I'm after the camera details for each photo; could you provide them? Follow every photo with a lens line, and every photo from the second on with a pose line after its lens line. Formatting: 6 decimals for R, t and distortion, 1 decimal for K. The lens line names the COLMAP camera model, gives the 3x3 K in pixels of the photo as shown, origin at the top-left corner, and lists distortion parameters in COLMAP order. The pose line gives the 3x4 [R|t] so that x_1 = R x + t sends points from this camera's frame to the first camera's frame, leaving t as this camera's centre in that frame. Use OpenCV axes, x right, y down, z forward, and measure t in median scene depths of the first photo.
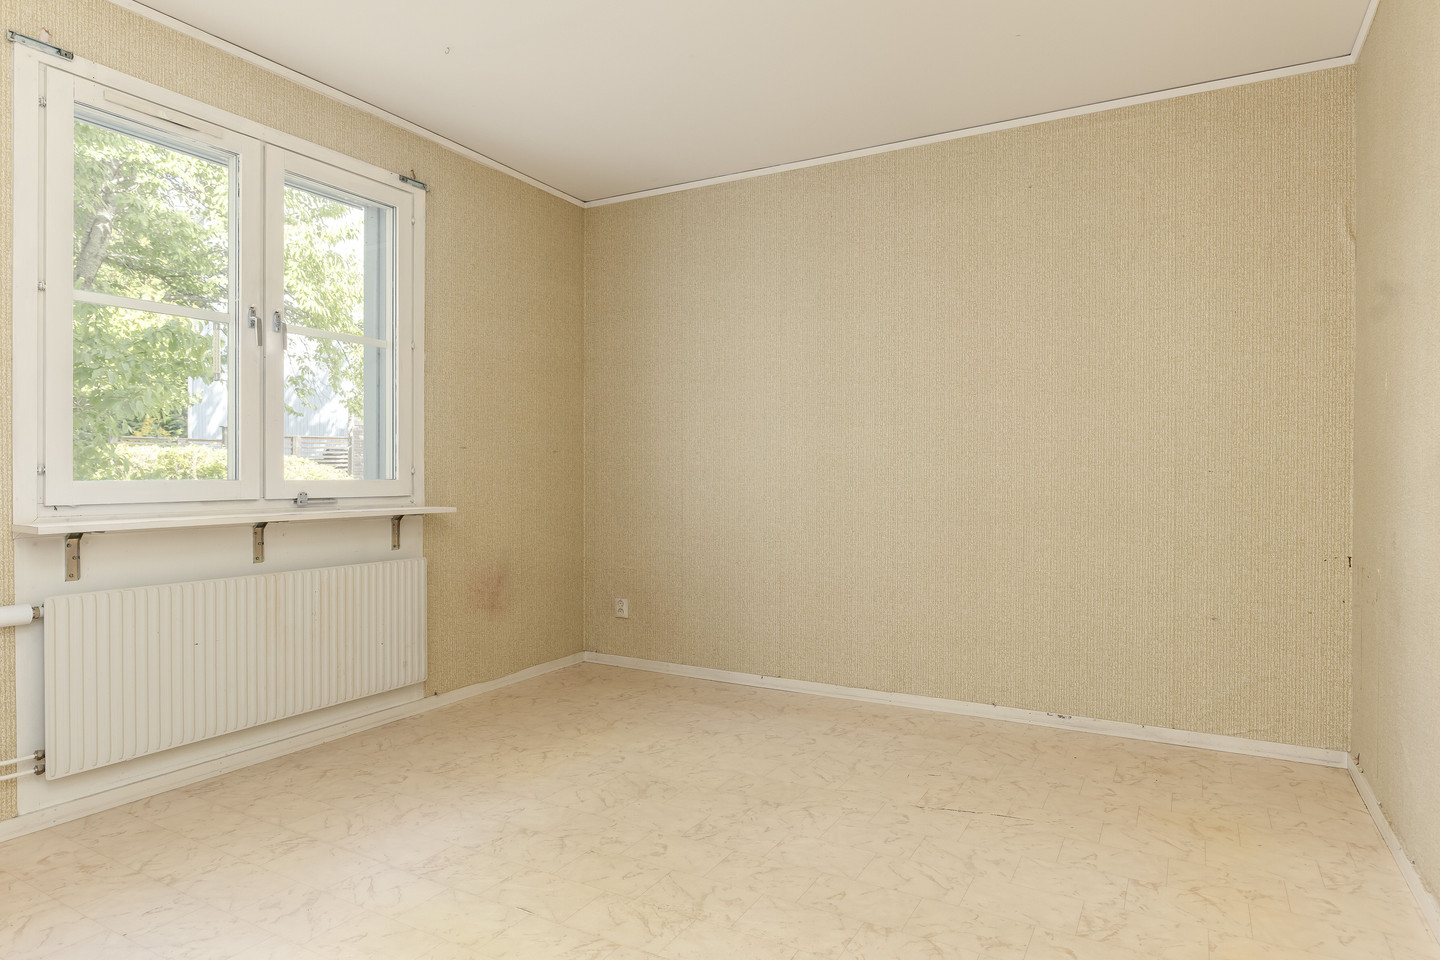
lens RADIAL K [[946.7, 0, 720.0], [0, 946.7, 480.0], [0, 0, 1]] dist [0.000289, -0.001079]
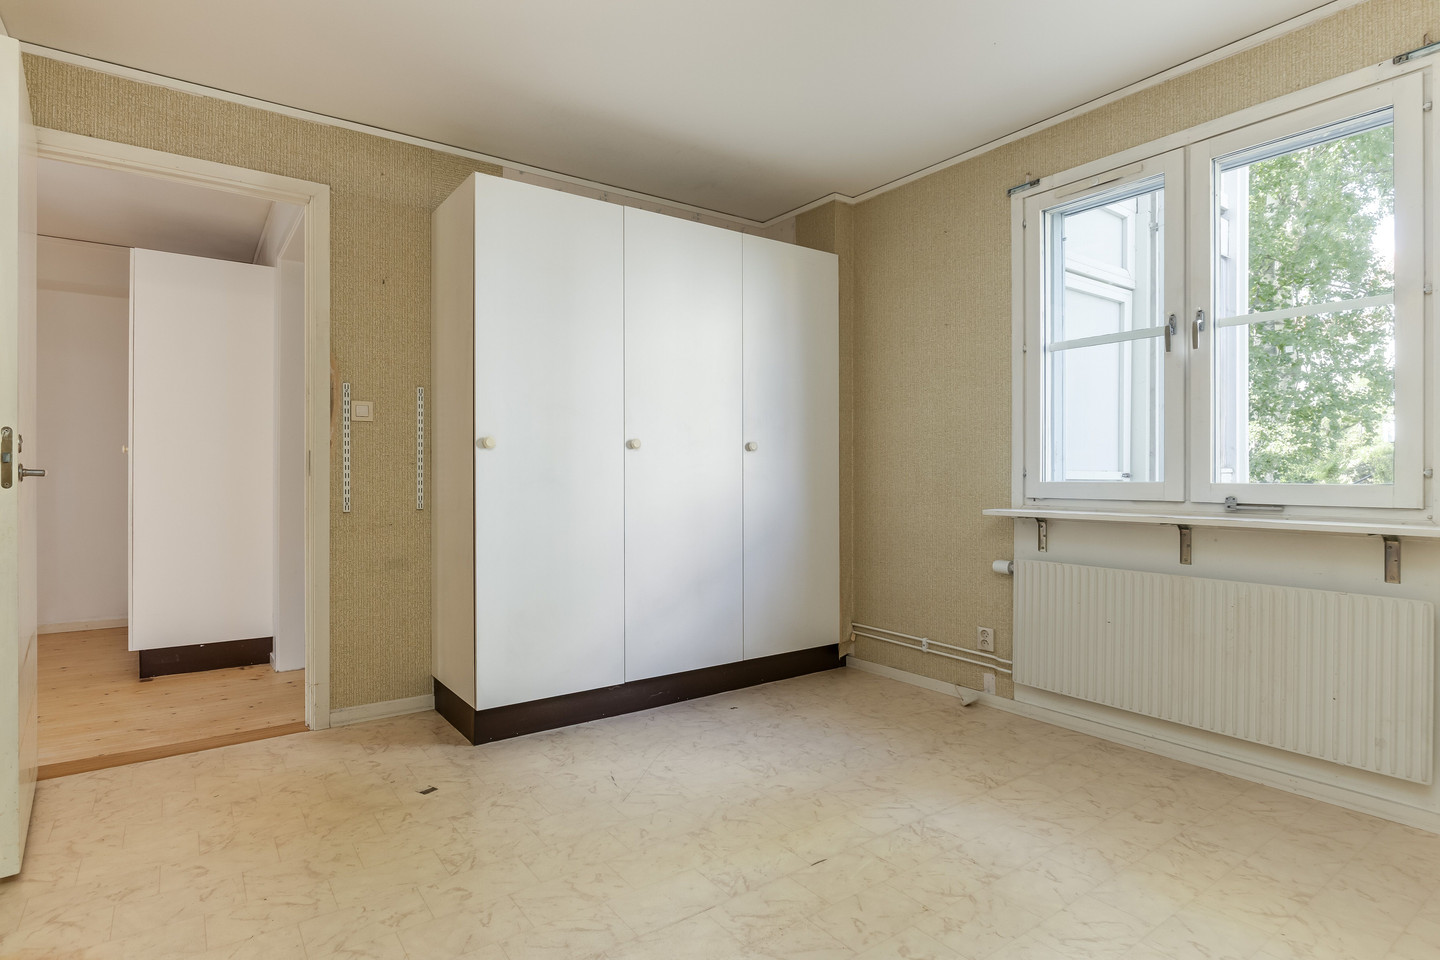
lens RADIAL K [[782.5, 0, 726.0], [0, 782.5, 476.9], [0, 0, 1]] dist [-0.001781, 0.000133]
pose [[-0.468860, 0.002862, -0.883268, 0.483982], [-0.007143, 0.999950, 0.007032, -0.008311], [0.883244, 0.009606, -0.468816, 0.965857]]
